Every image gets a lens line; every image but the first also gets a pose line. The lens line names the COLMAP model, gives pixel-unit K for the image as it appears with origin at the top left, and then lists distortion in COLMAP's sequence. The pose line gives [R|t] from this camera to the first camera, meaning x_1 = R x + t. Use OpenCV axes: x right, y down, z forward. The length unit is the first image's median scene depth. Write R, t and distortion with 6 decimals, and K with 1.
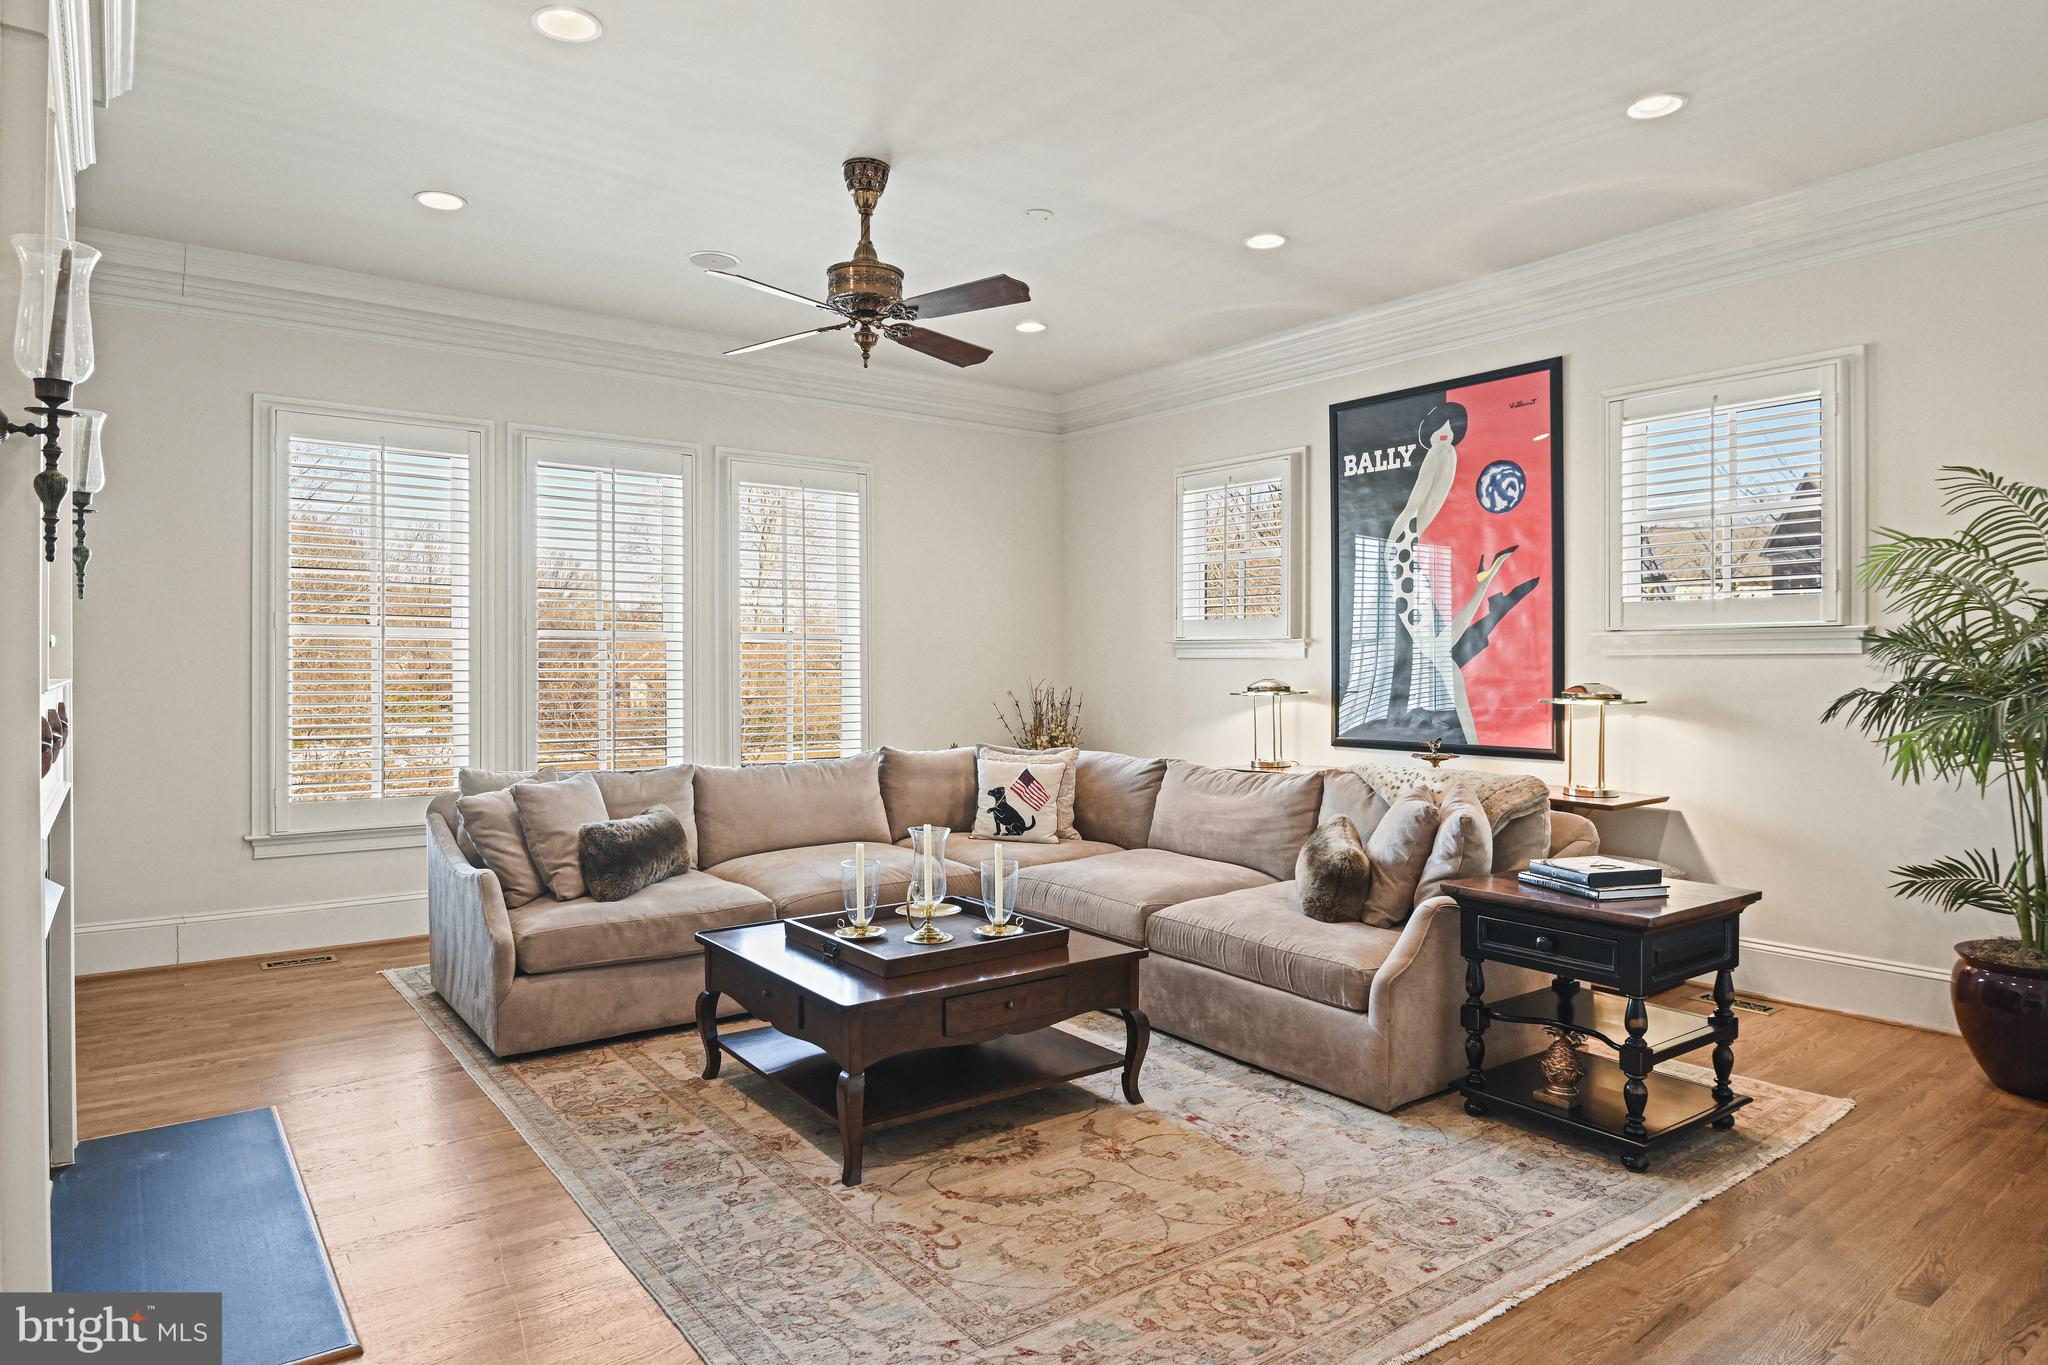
lens RADIAL K [[1234.9, 0, 1023.8], [0, 1234.9, 673.4], [0, 0, 1]] dist [-0.002312, -0.000270]
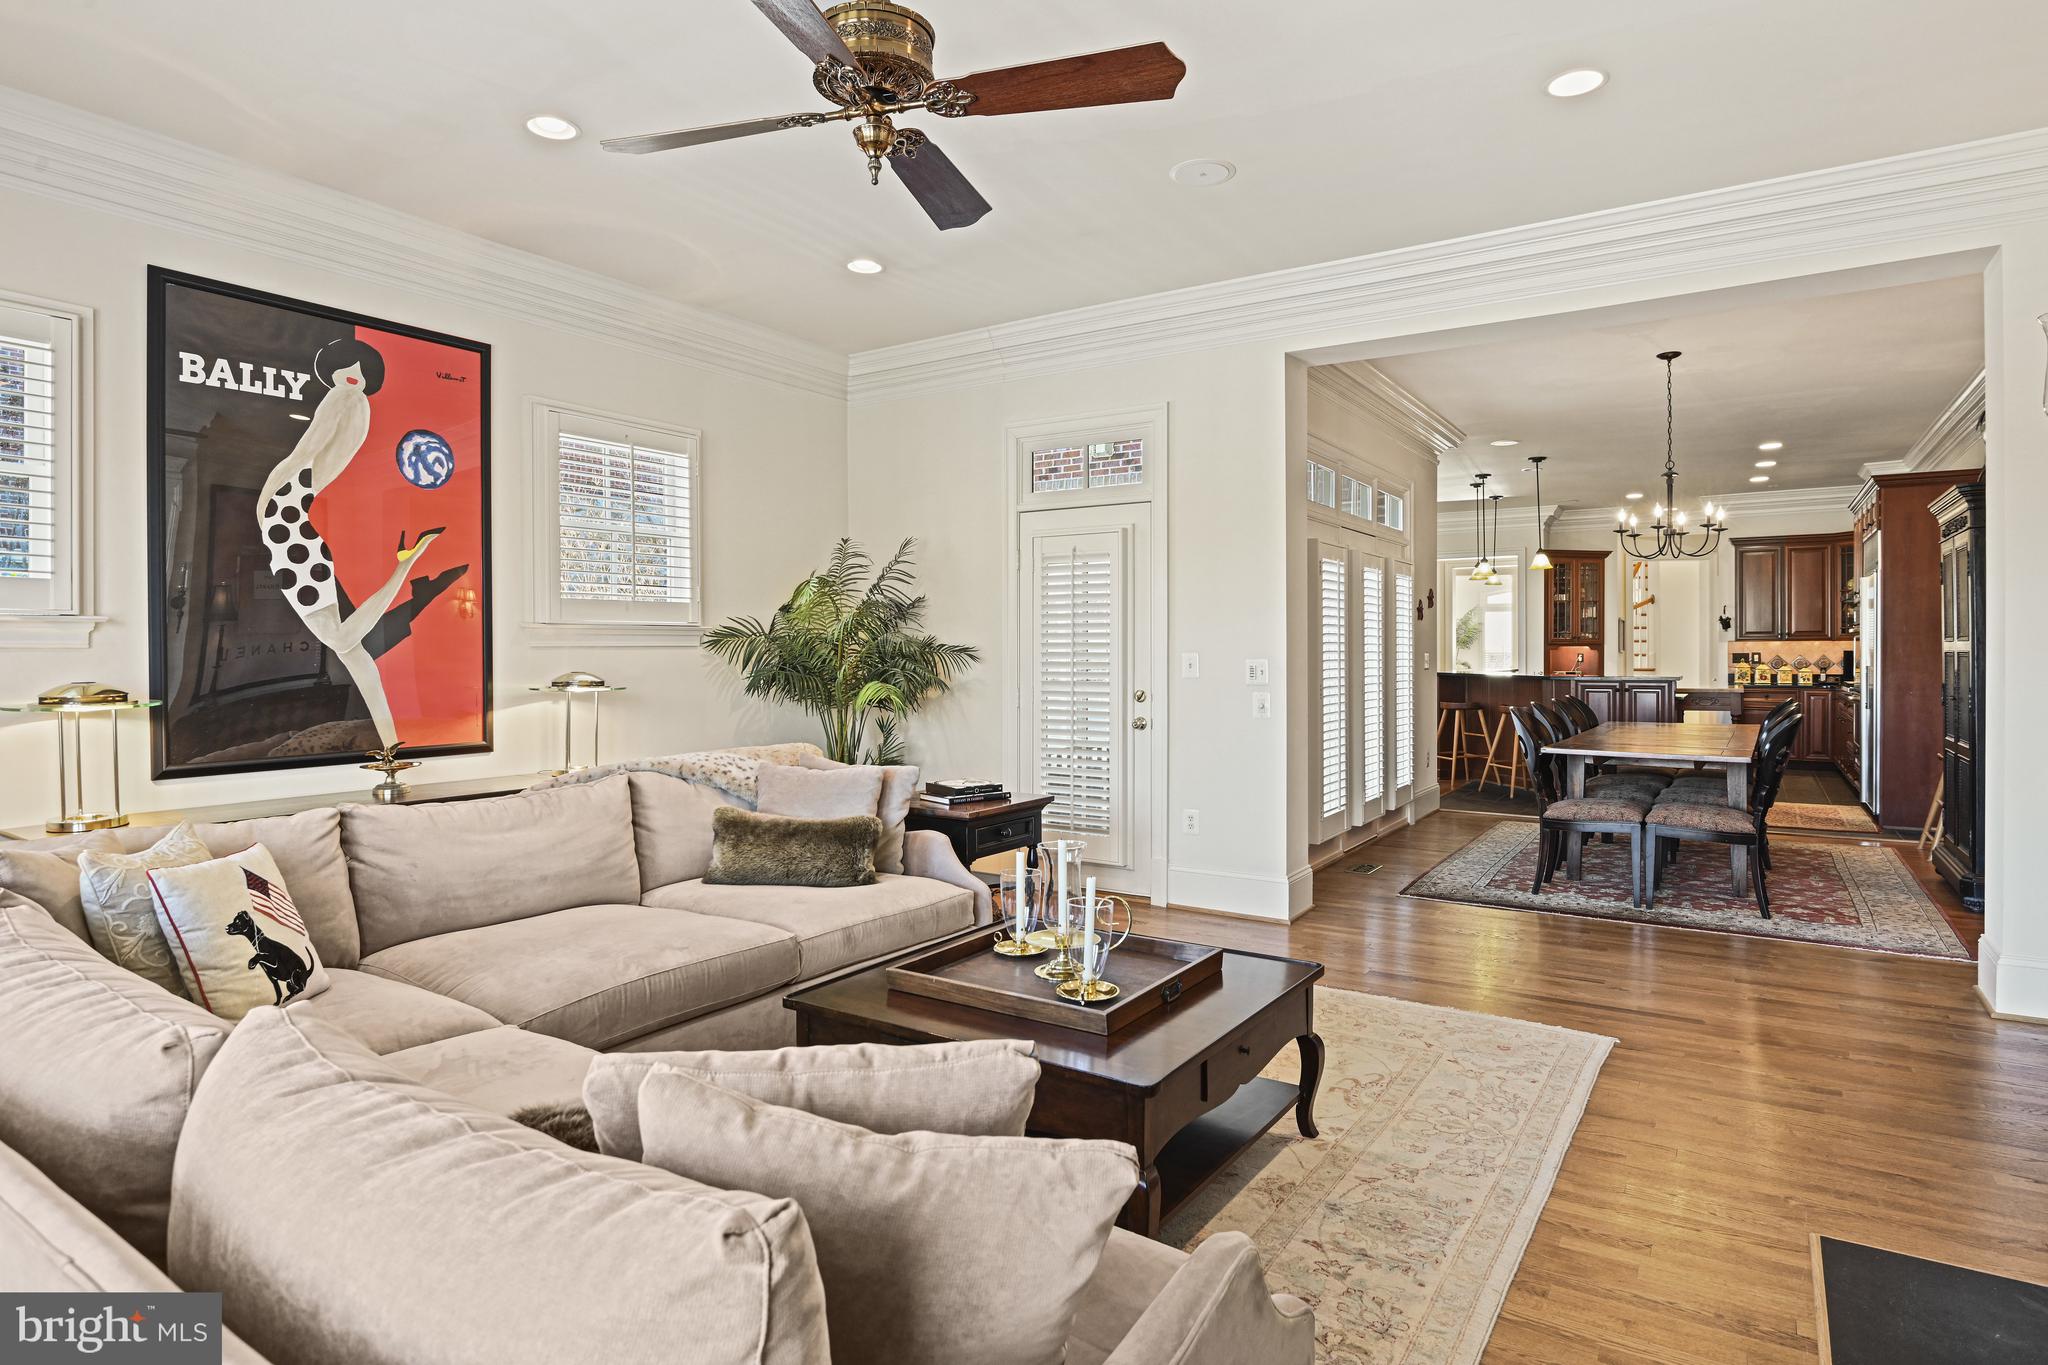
lens RADIAL K [[1121.0, 0, 1023.0], [0, 1121.0, 667.7], [0, 0, 1]] dist [-0.013314, -0.000736]
pose [[-0.343504, -0.011238, 0.939084, -0.530998], [0.014910, 0.999737, 0.017417, -0.005825], [-0.939033, 0.019985, -0.343246, 0.864707]]
